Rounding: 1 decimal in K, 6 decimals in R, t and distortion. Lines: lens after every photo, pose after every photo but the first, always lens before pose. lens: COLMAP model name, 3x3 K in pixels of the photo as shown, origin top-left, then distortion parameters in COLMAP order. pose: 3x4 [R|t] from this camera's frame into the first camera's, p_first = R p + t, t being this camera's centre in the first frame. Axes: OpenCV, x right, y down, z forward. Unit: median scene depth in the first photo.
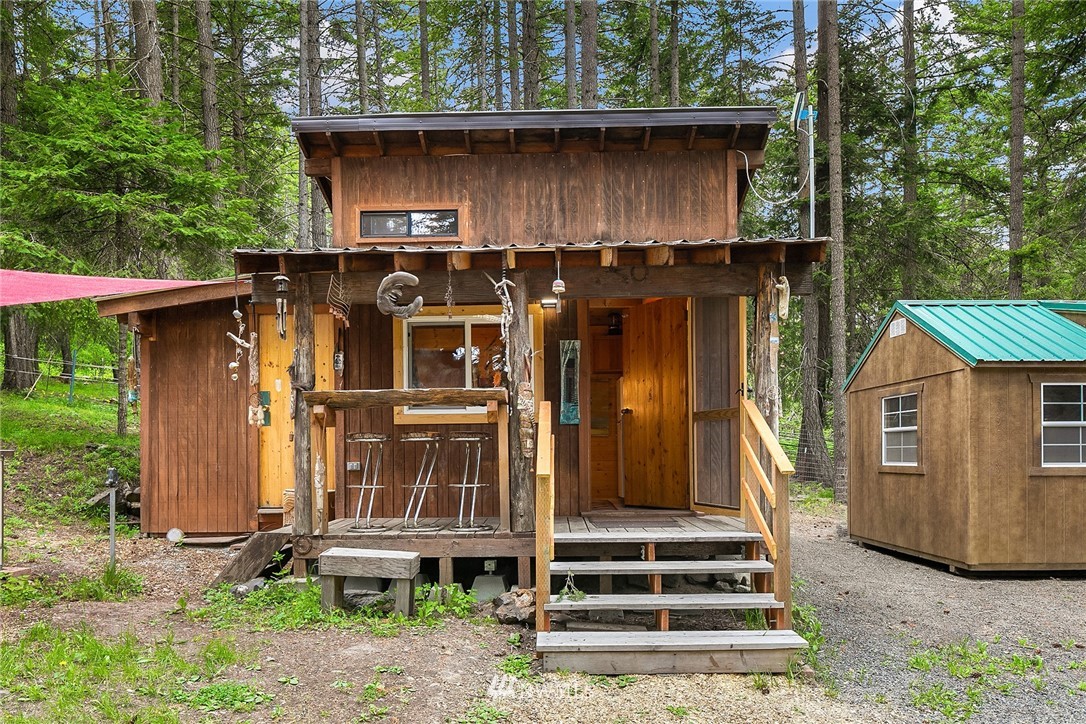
lens RADIAL K [[779.8, 0, 543.0], [0, 779.8, 362.0], [0, 0, 1]] dist [-0.001358, 0.000694]
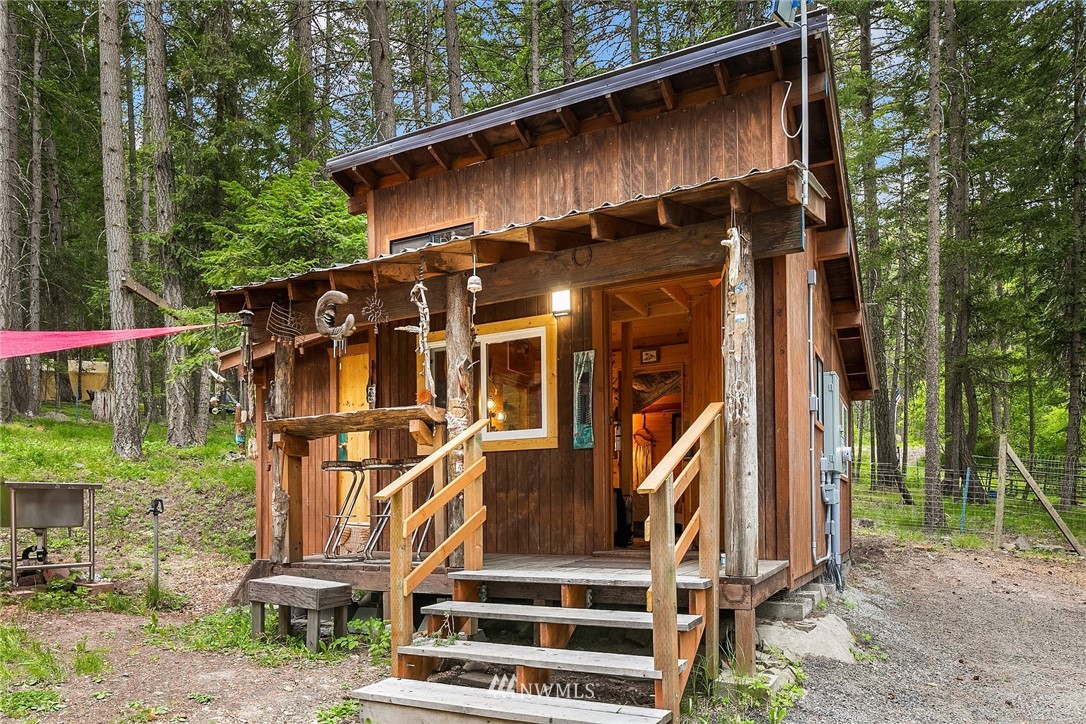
lens RADIAL K [[777.0, 0, 543.2], [0, 777.0, 427.2], [0, 0, 1]] dist [0.000099, -0.001328]
pose [[0.883574, -0.049253, -0.465694, 0.379214], [0.055624, 0.998452, -0.000062, 0.051751], [0.464976, -0.025848, 0.884946, 0.214952]]
